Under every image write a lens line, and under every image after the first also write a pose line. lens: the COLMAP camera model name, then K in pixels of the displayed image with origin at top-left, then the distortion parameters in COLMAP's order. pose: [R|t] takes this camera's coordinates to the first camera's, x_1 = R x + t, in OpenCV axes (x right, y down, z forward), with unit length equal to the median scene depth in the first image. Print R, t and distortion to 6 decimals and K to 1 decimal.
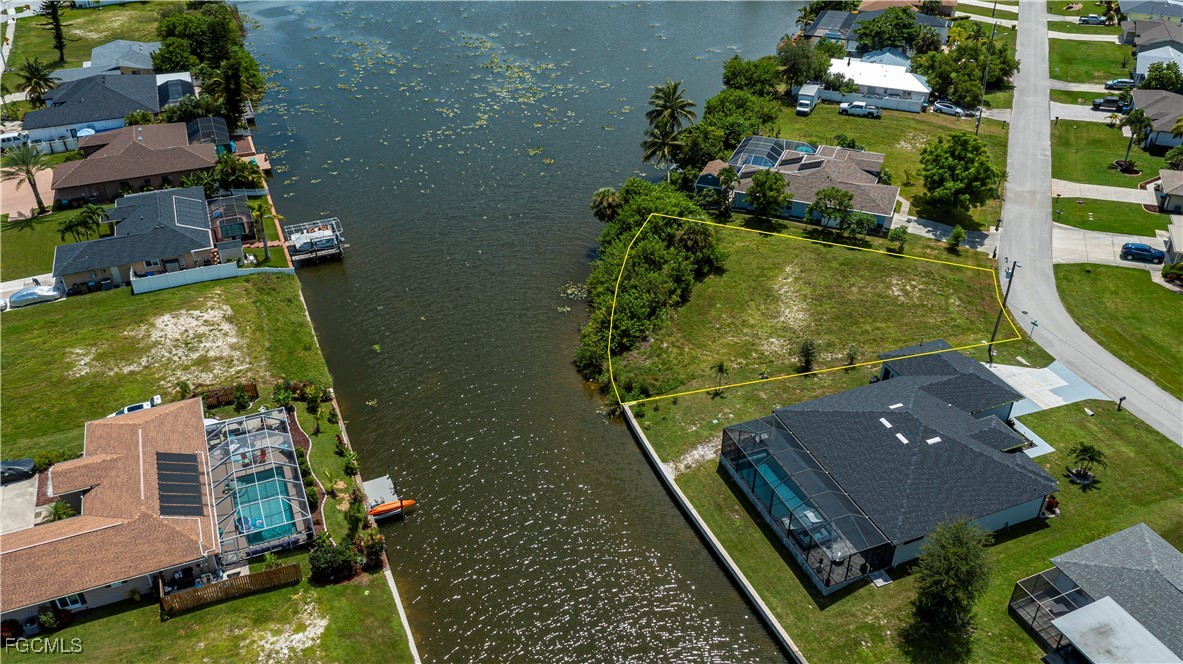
lens RADIAL K [[930.7, 0, 593.2], [0, 930.7, 326.6], [0, 0, 1]] dist [-0.009644, -0.005632]
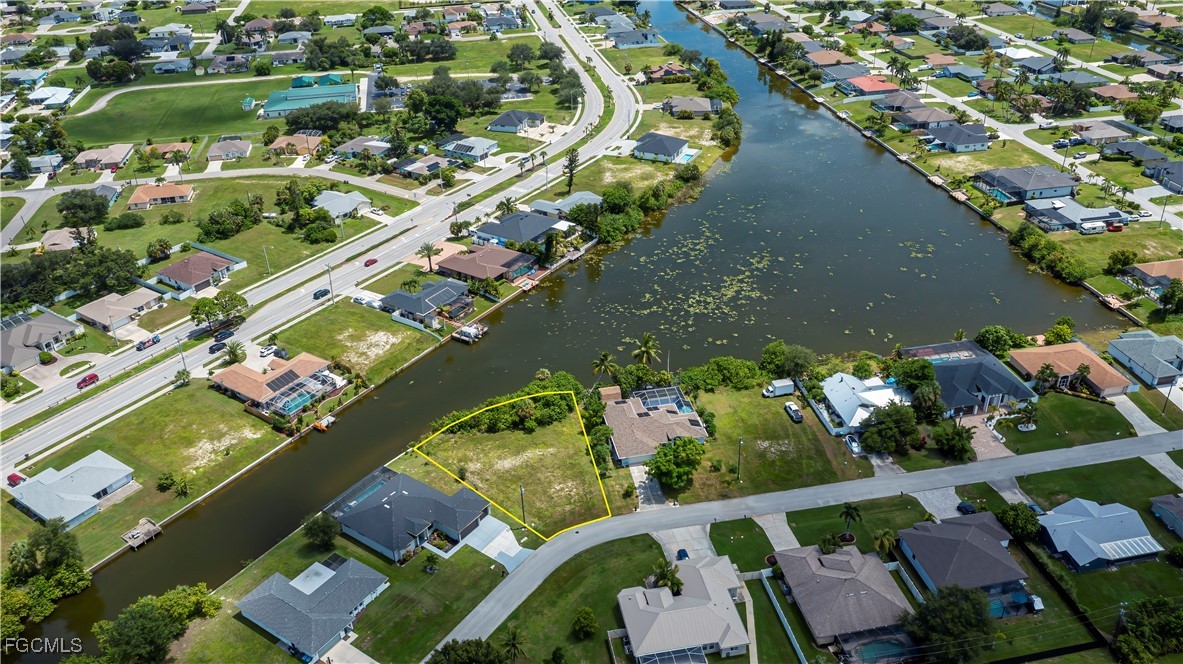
lens RADIAL K [[930.7, 0, 593.2], [0, 930.7, 326.6], [0, 0, 1]] dist [-0.009644, -0.005632]
pose [[0.541051, 0.403533, -0.737851, 1.552064], [-0.430165, 0.886694, 0.169504, -0.640883], [0.722649, 0.225687, 0.653333, -0.197363]]
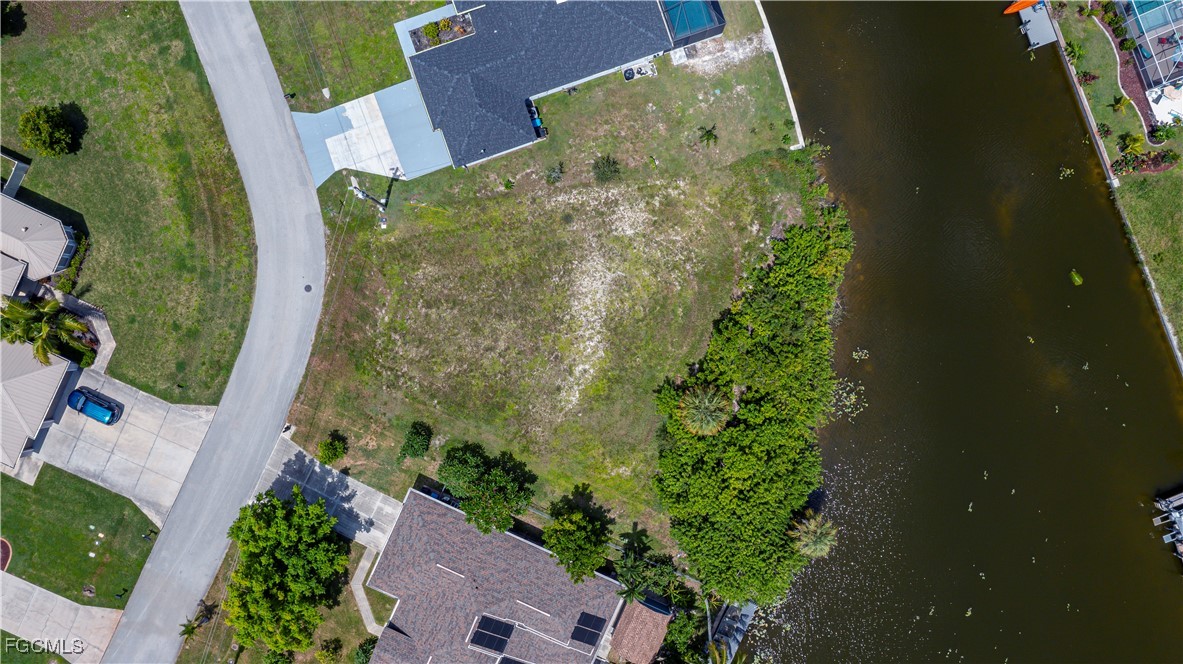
lens RADIAL K [[930.7, 0, 593.2], [0, 930.7, 326.6], [0, 0, 1]] dist [-0.009644, -0.005632]
pose [[-0.999003, -0.044597, -0.001833, 0.204117], [0.022580, -0.540379, 0.841119, -0.693953], [-0.038502, 0.840239, 0.540847, 0.550982]]
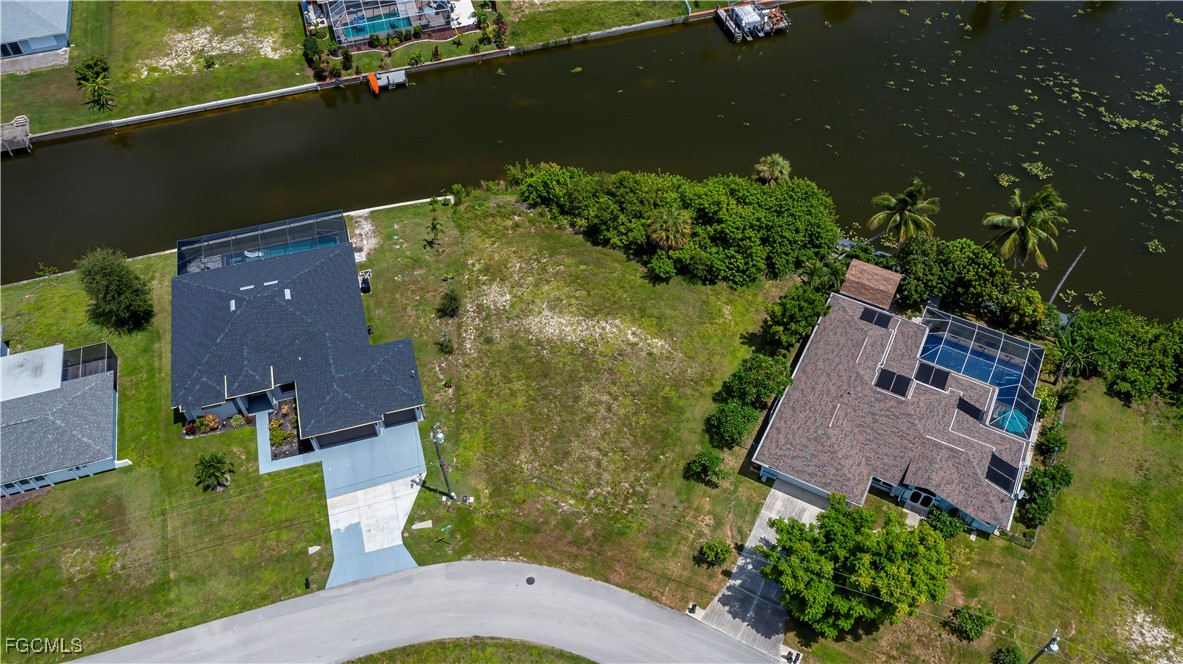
lens RADIAL K [[930.7, 0, 593.2], [0, 930.7, 326.6], [0, 0, 1]] dist [-0.009644, -0.005632]
pose [[-0.098937, 0.765235, -0.636102, 0.737554], [-0.535816, 0.497689, 0.682061, -0.604462], [0.838518, 0.408315, 0.360786, 0.675034]]
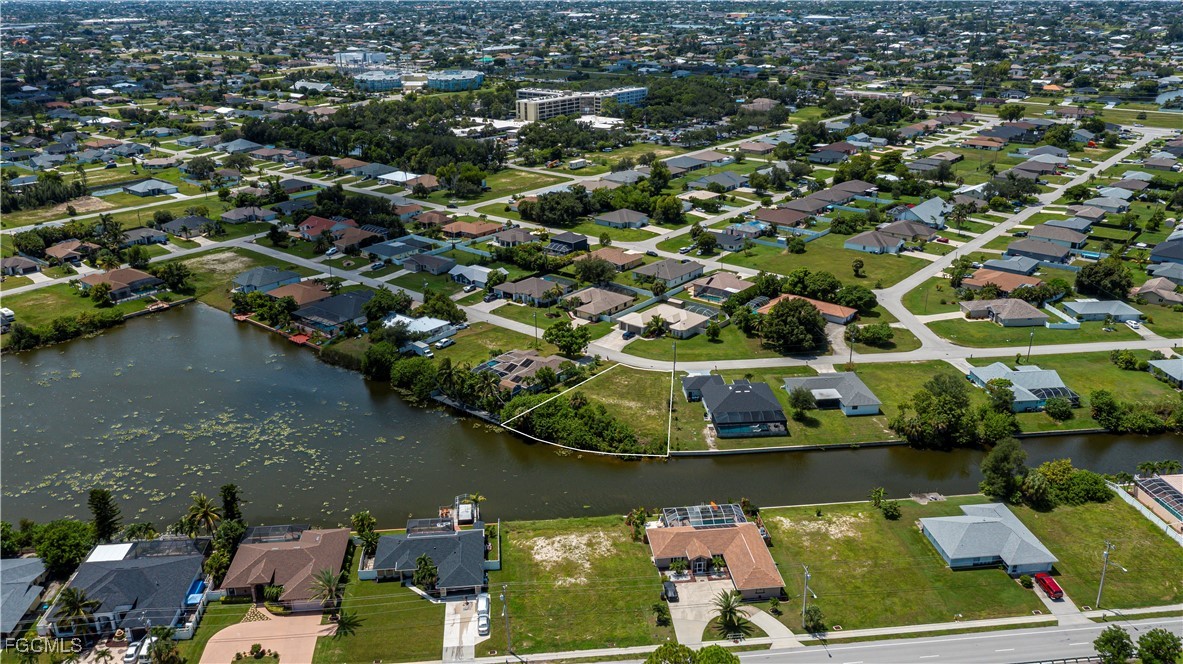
lens RADIAL K [[930.7, 0, 593.2], [0, 930.7, 326.6], [0, 0, 1]] dist [-0.009644, -0.005632]
pose [[0.300739, -0.334708, 0.893043, -1.694870], [0.522238, 0.841320, 0.139455, -0.512163], [-0.798012, 0.424442, 0.427815, 0.017375]]
